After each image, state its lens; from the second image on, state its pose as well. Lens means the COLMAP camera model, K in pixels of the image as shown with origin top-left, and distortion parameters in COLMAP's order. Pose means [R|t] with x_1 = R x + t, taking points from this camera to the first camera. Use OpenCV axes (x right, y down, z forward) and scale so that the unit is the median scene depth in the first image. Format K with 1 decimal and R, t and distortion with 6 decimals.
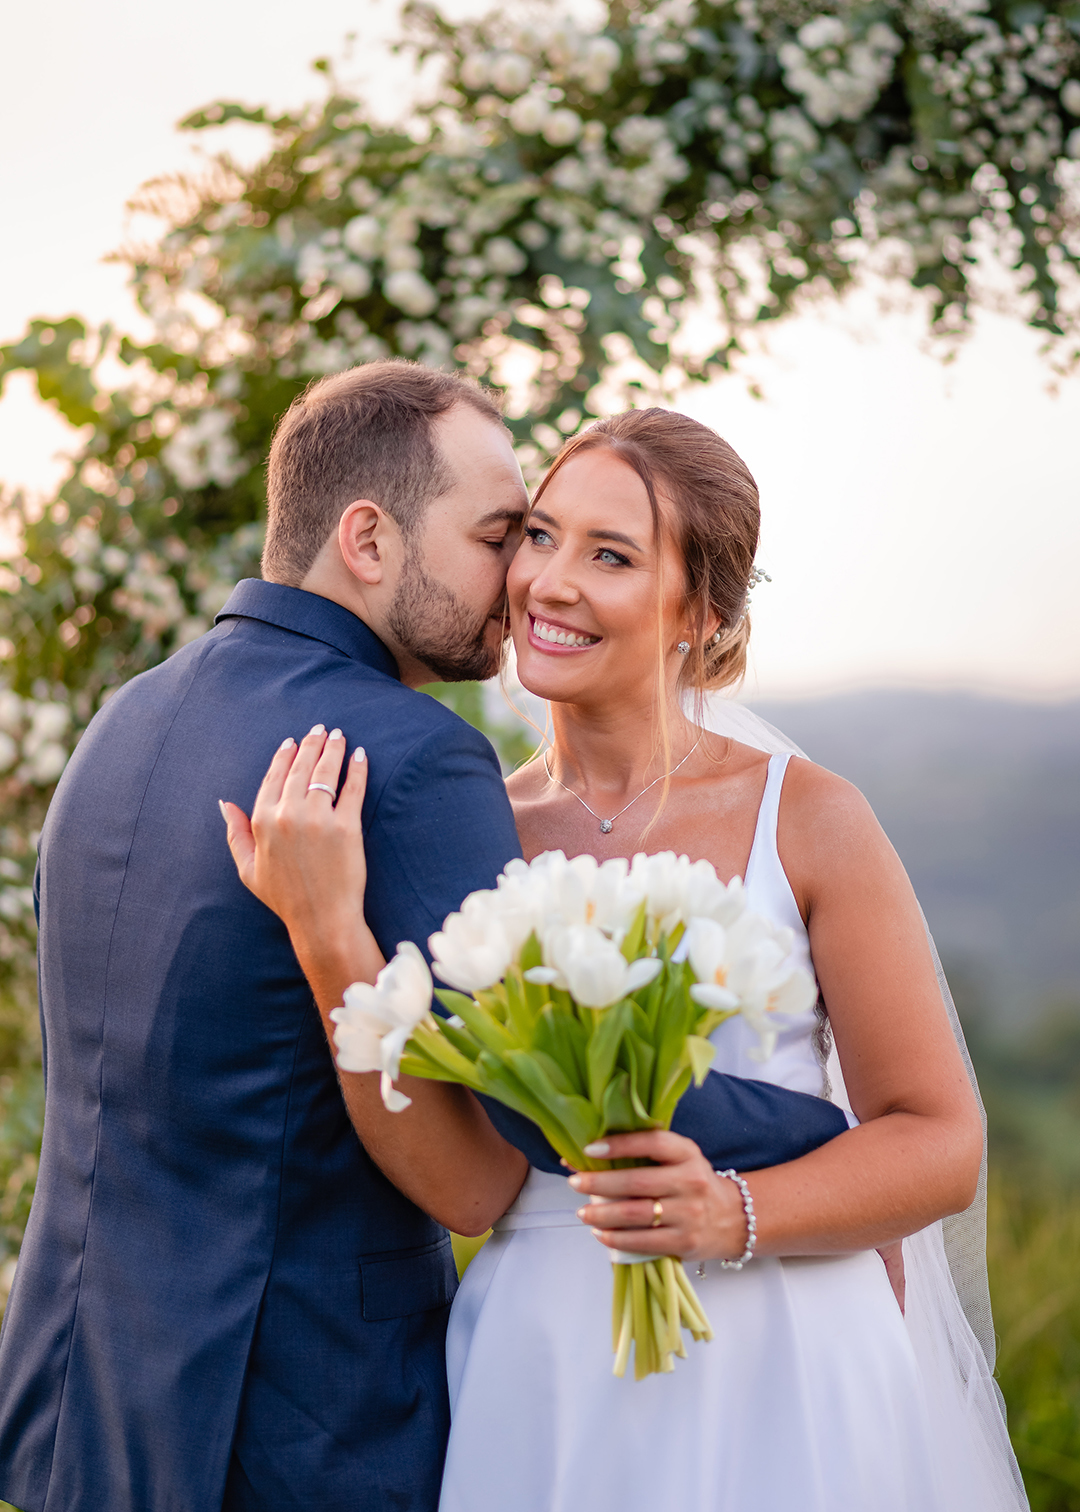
lens RADIAL K [[4400.5, 0, 518.5], [0, 4400.5, 698.8], [0, 0, 1]] dist [0.078039, 0.000000]
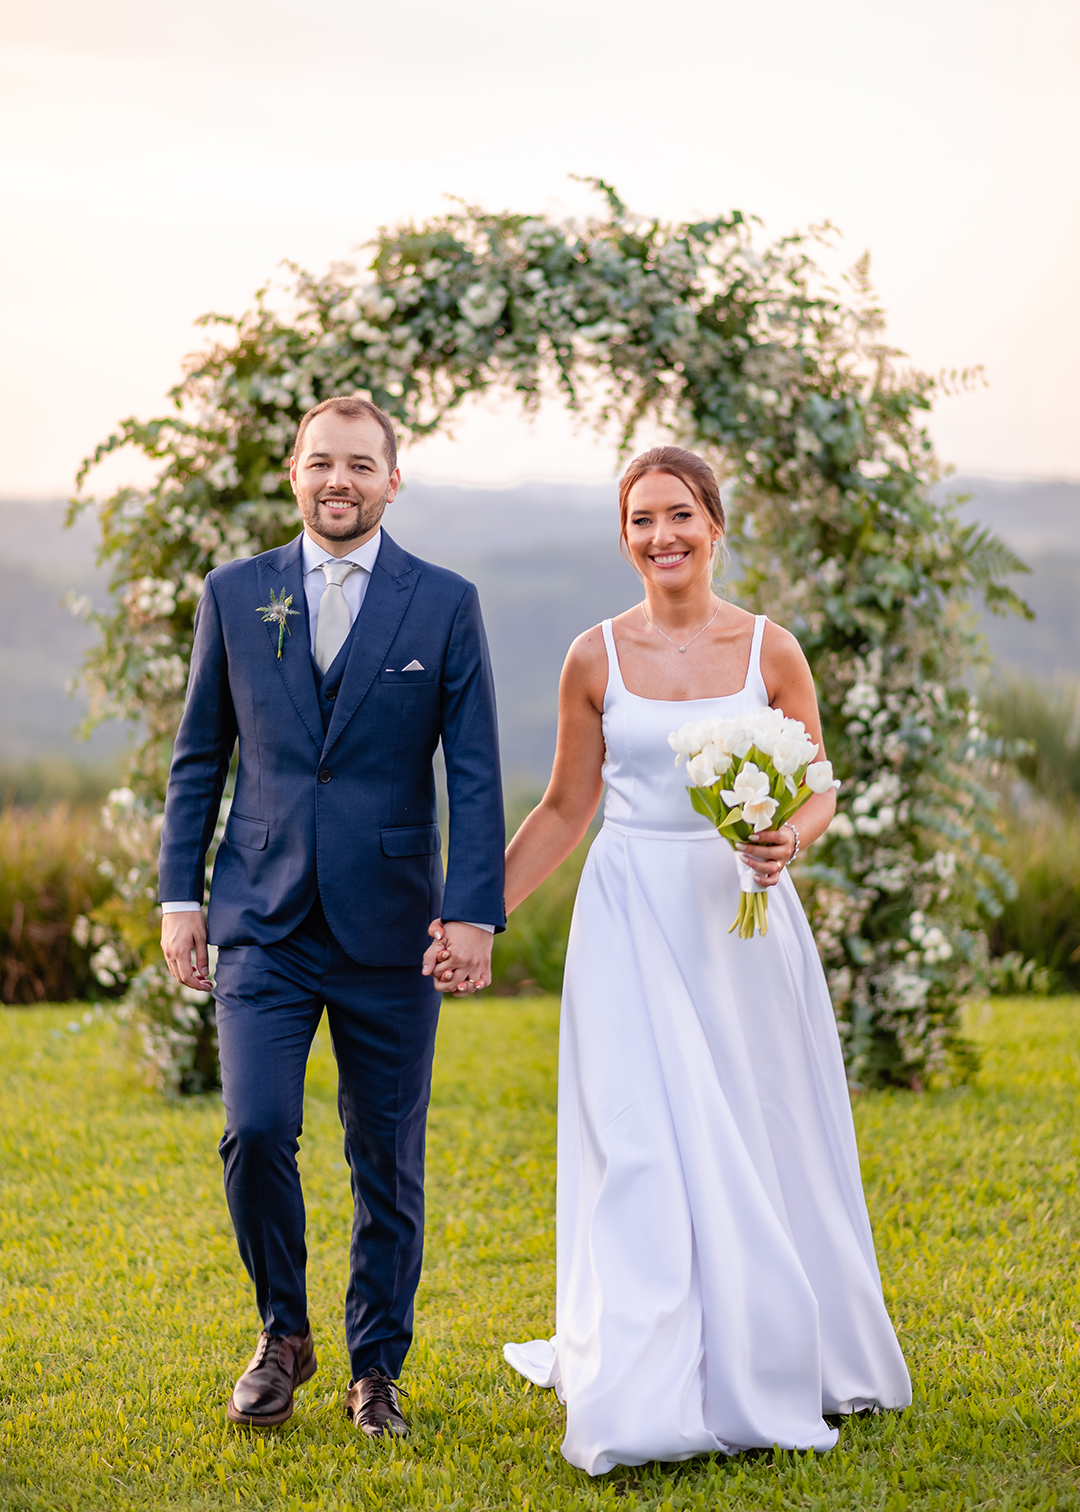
lens RADIAL K [[4400.5, 0, 470.6], [0, 4400.5, 672.8], [0, 0, 1]] dist [0.078039, 0.000000]
pose [[0.993133, -0.044267, 0.108295, -0.202315], [0.041415, 0.998737, 0.028440, -0.010459], [-0.109418, -0.023760, 0.993712, -1.388360]]
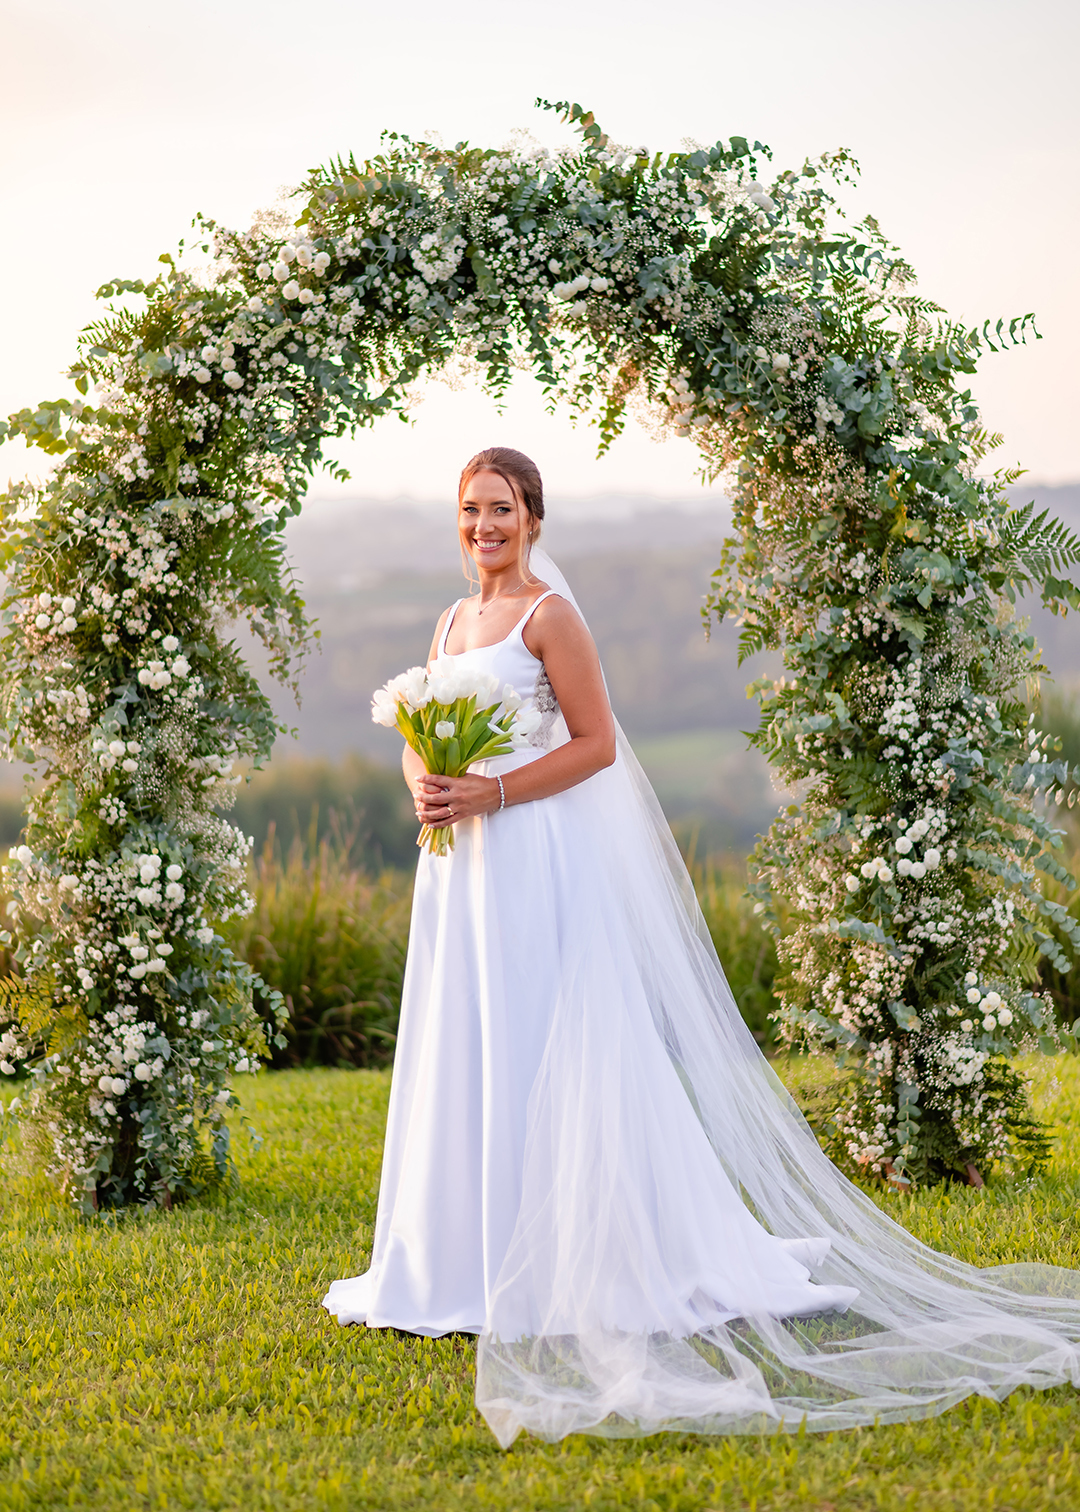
lens RADIAL K [[4400.5, 0, 457.4], [0, 4400.5, 721.1], [0, 0, 1]] dist [0.078039, 0.000000]
pose [[0.991904, -0.066398, 0.108247, -0.150121], [0.063044, 0.997427, 0.034116, 0.001052], [-0.110234, -0.027016, 0.993538, -1.006797]]
